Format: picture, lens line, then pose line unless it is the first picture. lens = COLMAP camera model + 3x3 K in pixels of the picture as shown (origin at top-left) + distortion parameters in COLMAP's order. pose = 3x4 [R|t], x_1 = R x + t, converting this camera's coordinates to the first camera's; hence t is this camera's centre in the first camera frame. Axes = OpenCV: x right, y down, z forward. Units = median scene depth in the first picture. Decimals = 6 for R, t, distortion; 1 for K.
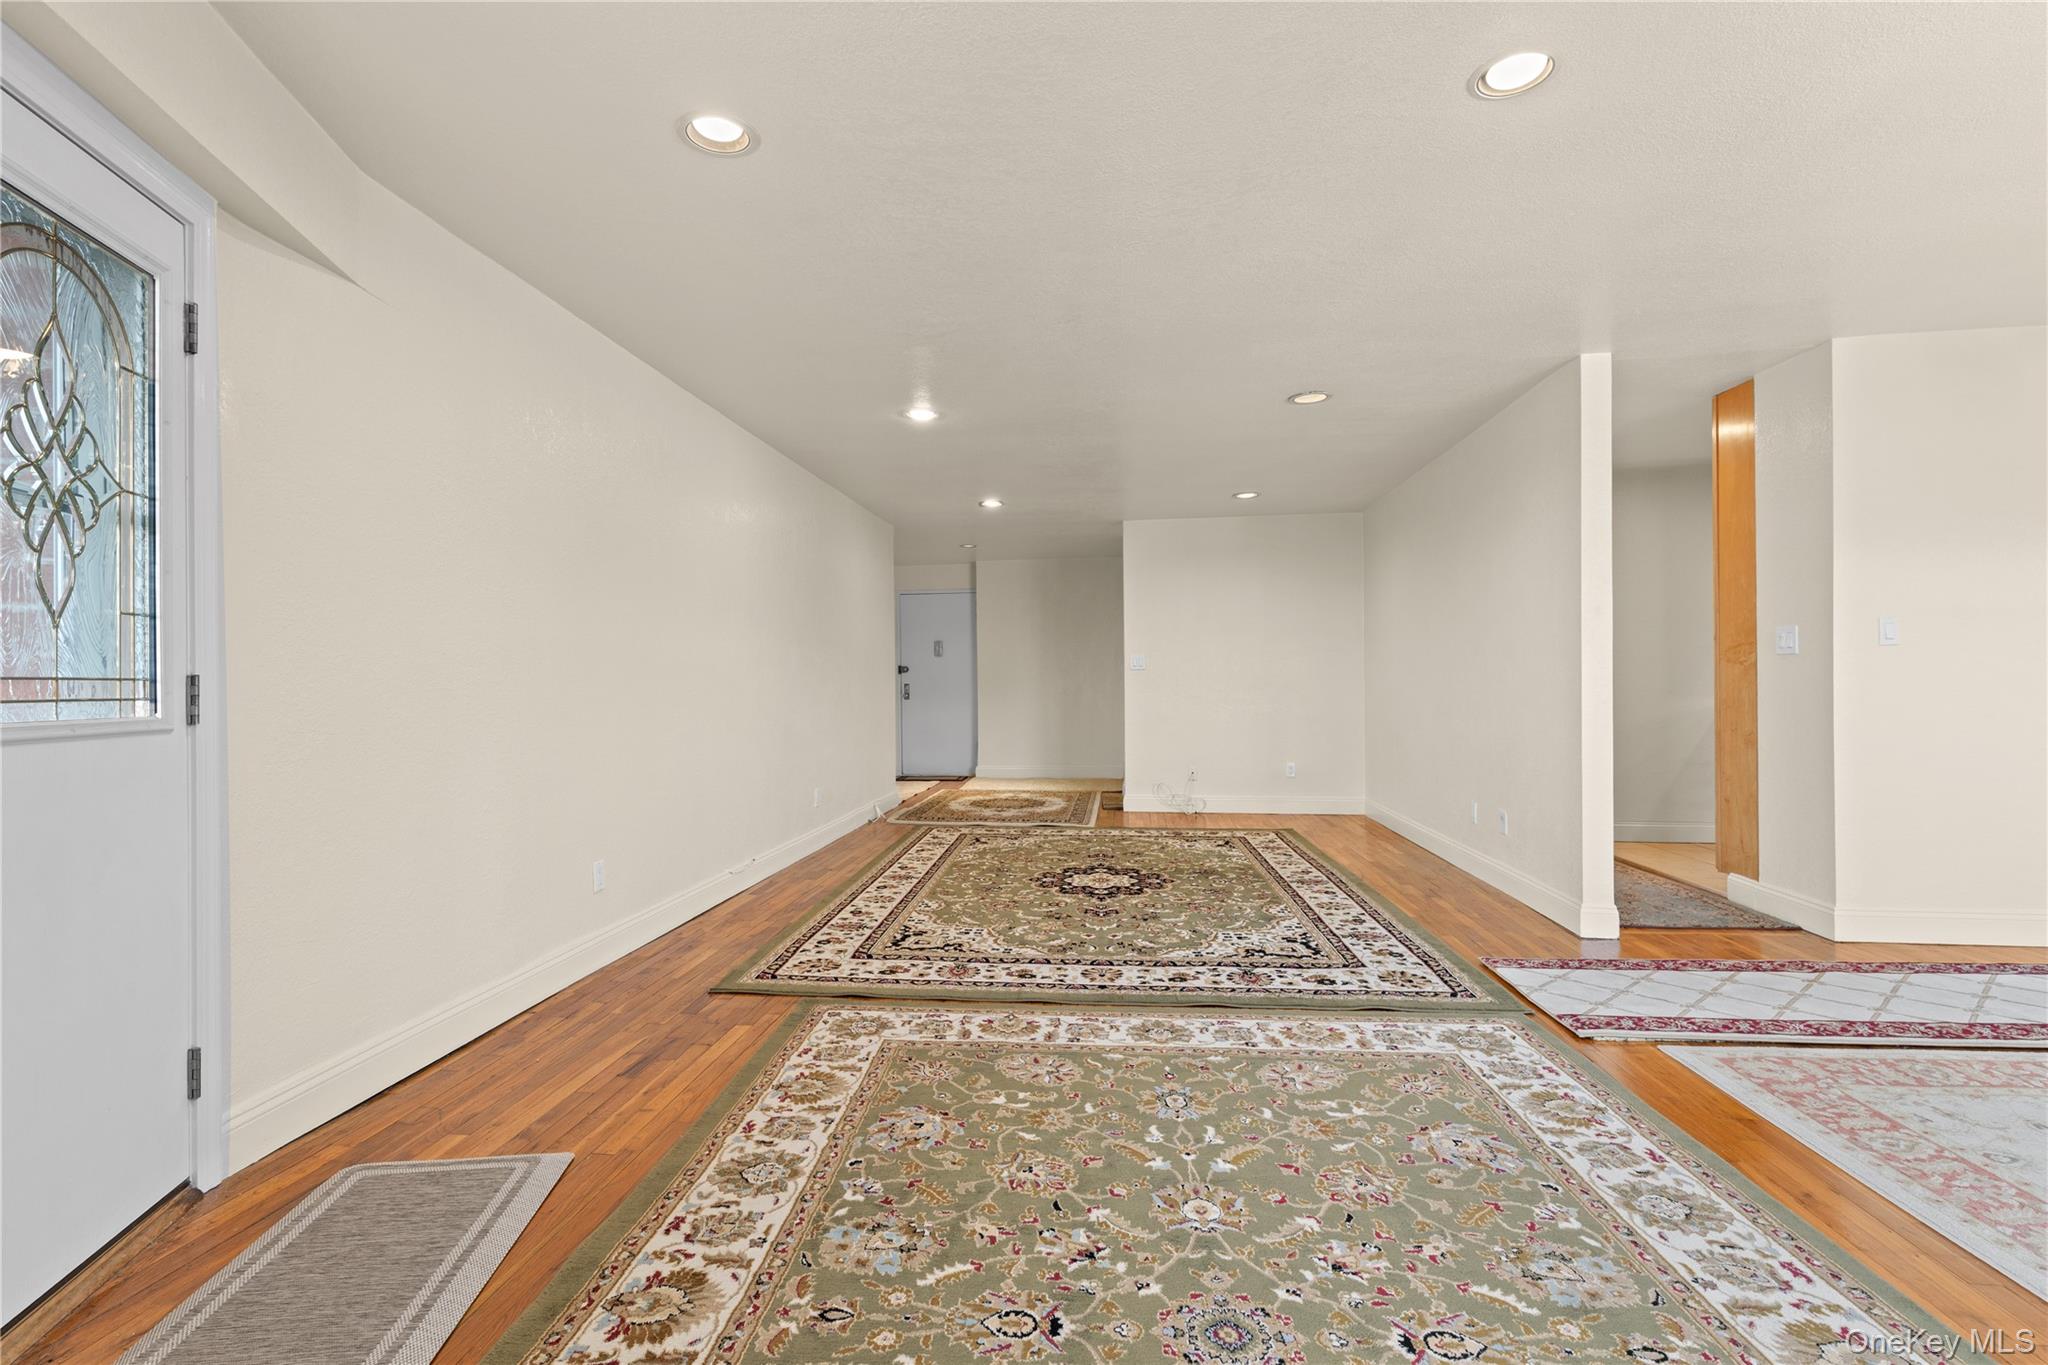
lens RADIAL K [[932.6, 0, 1012.5], [0, 932.6, 674.1], [0, 0, 1]] dist [0.006355, -0.000520]
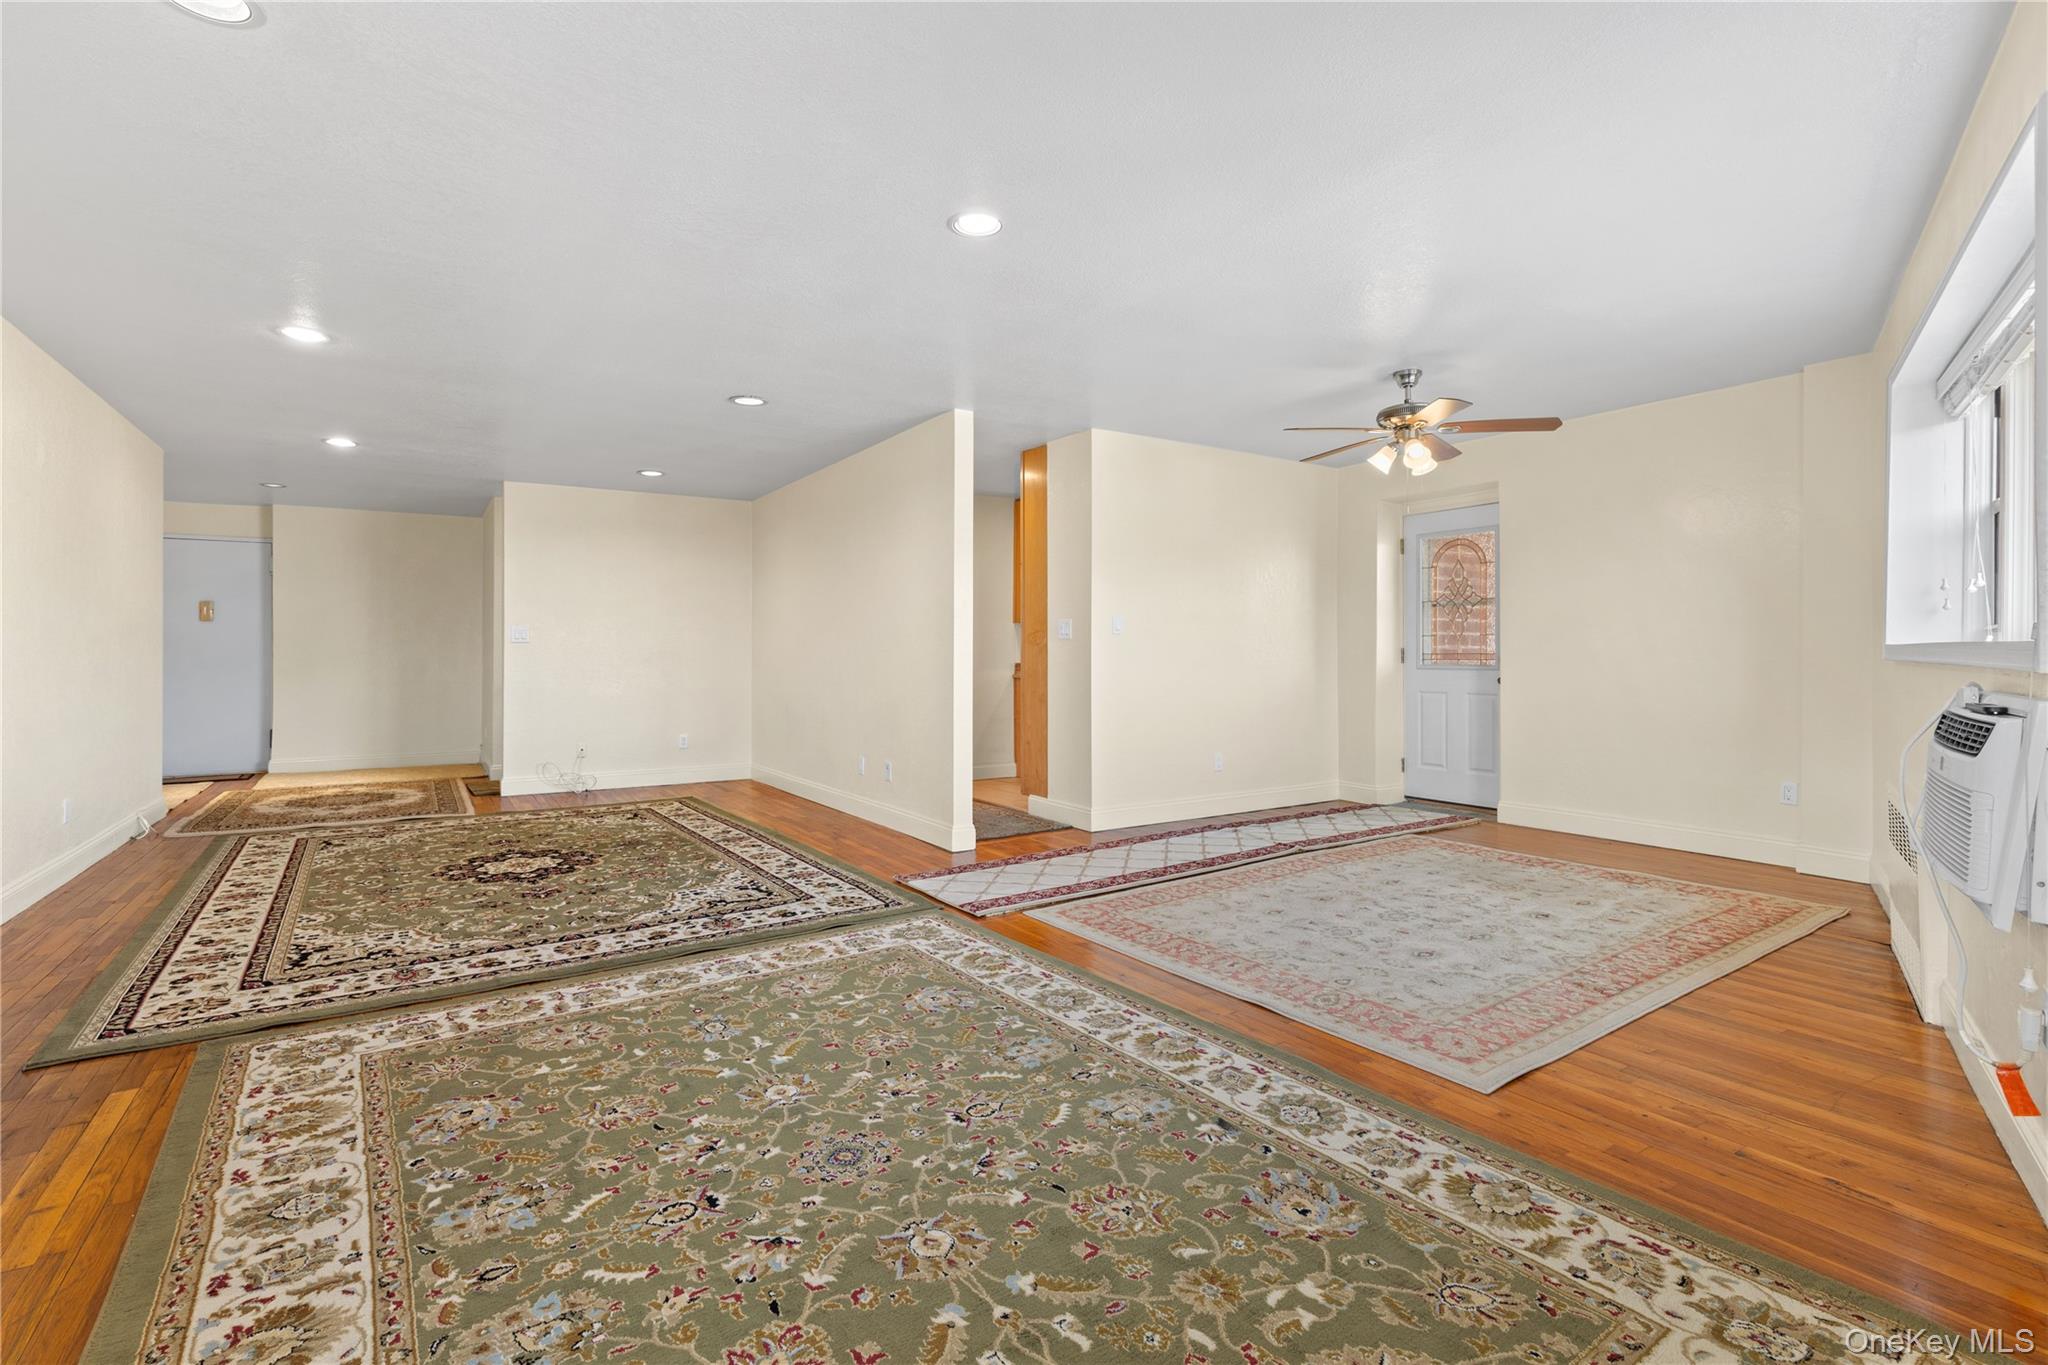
lens RADIAL K [[932.6, 0, 1001.4], [0, 932.6, 641.0], [0, 0, 1]] dist [0.006355, -0.000520]
pose [[0.774340, 0.015837, 0.632572, -0.196509], [-0.009927, 0.999868, -0.012881, 0.002056], [-0.632692, 0.003695, 0.774394, -0.066046]]
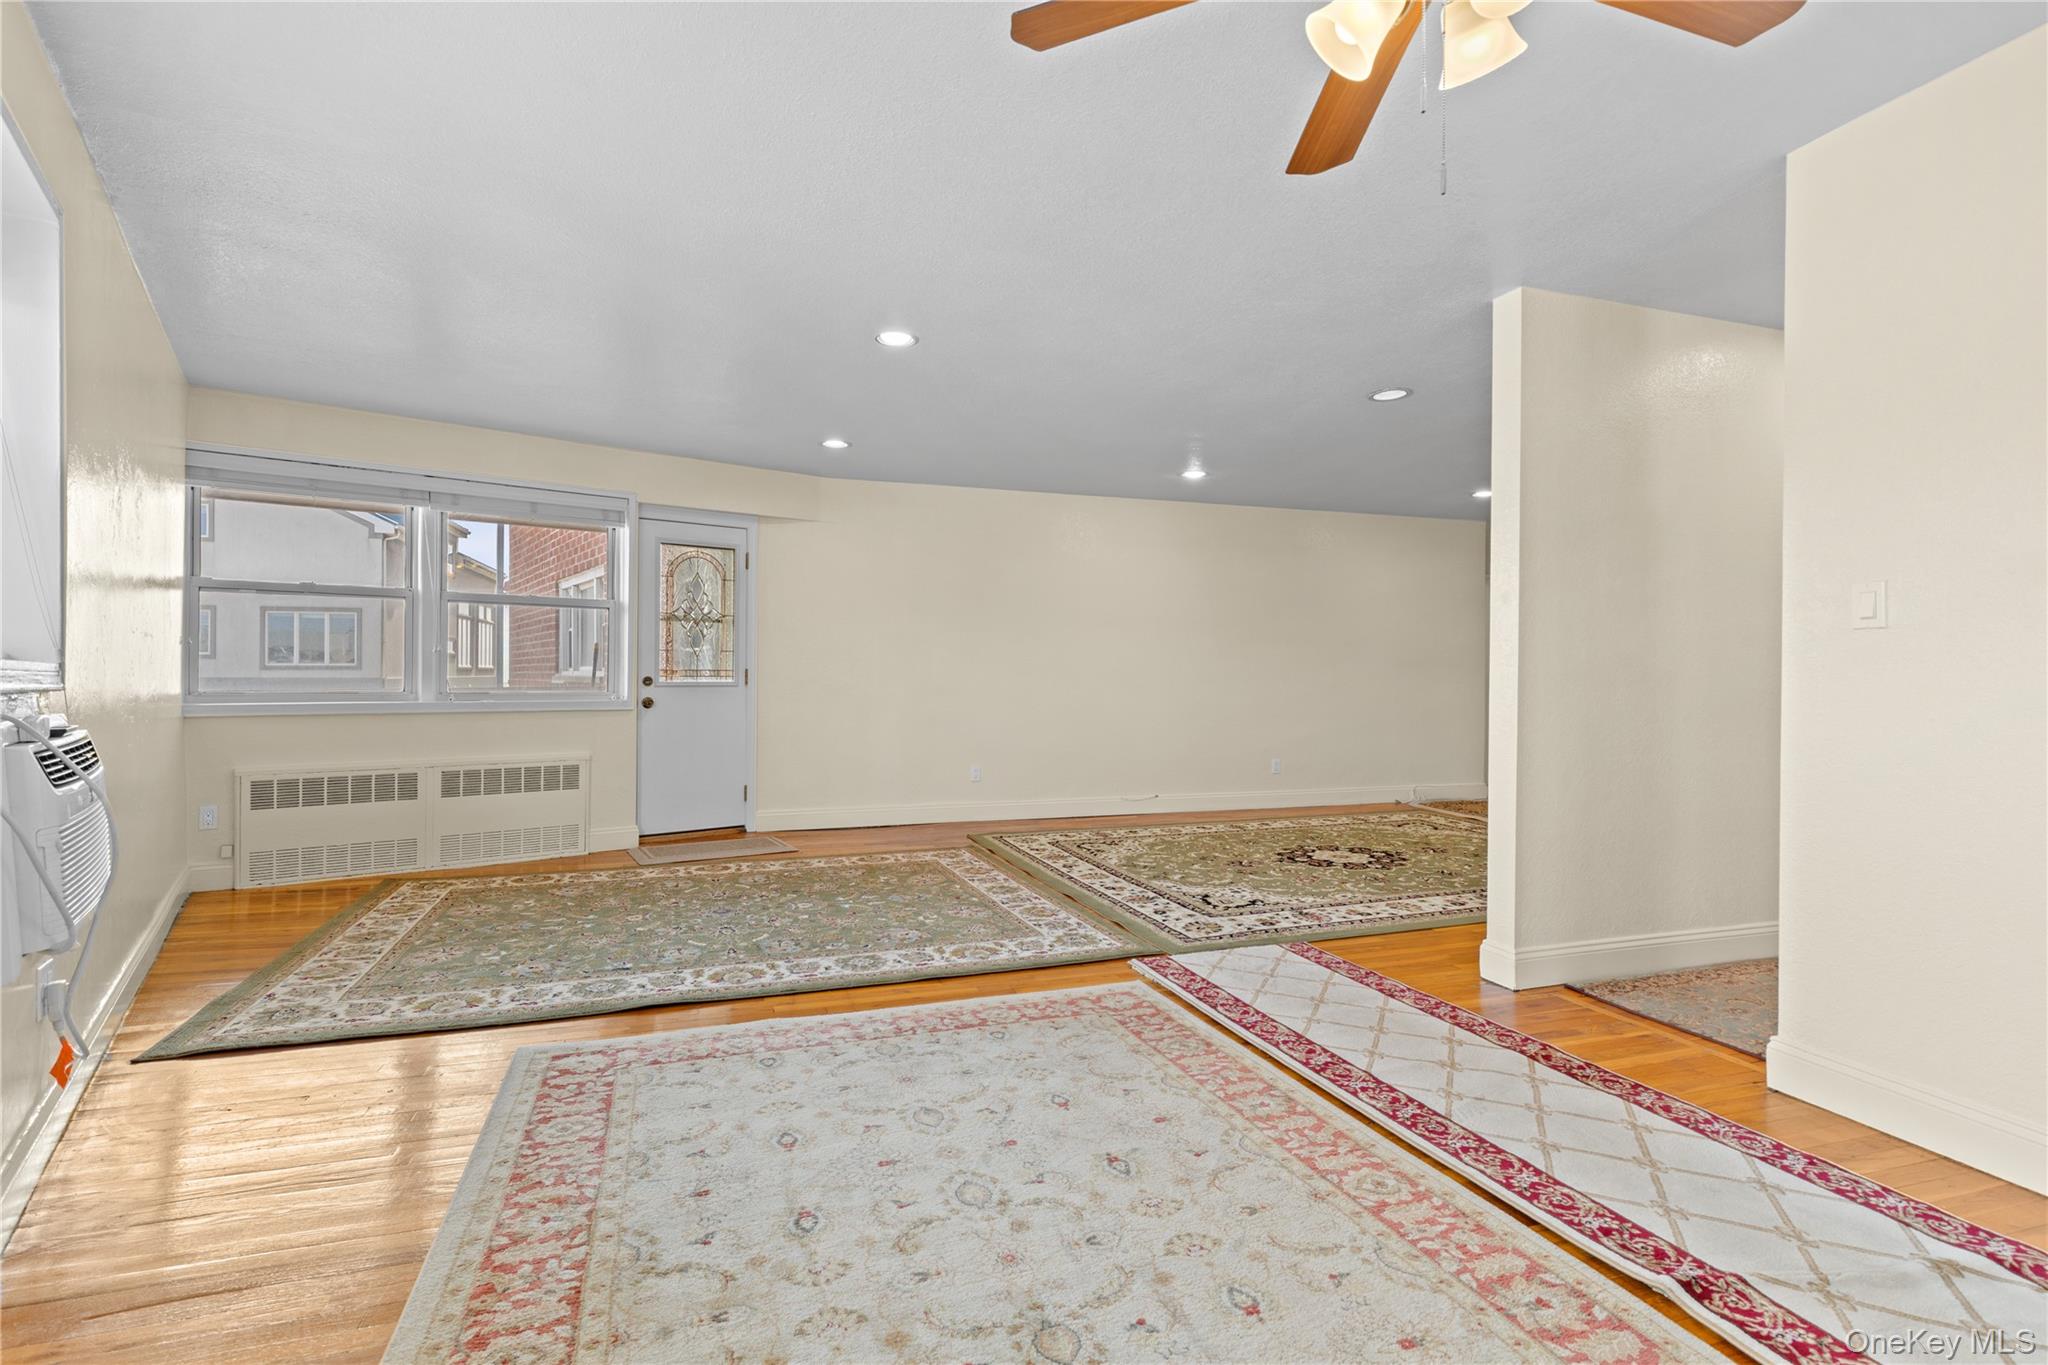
lens RADIAL K [[932.6, 0, 1019.6], [0, 932.6, 670.8], [0, 0, 1]] dist [0.006355, -0.000520]
pose [[0.426285, 0.007202, -0.904560, 1.393820], [-0.000191, 0.999969, 0.007872, -0.010420], [0.904589, -0.003183, 0.426273, 0.281577]]
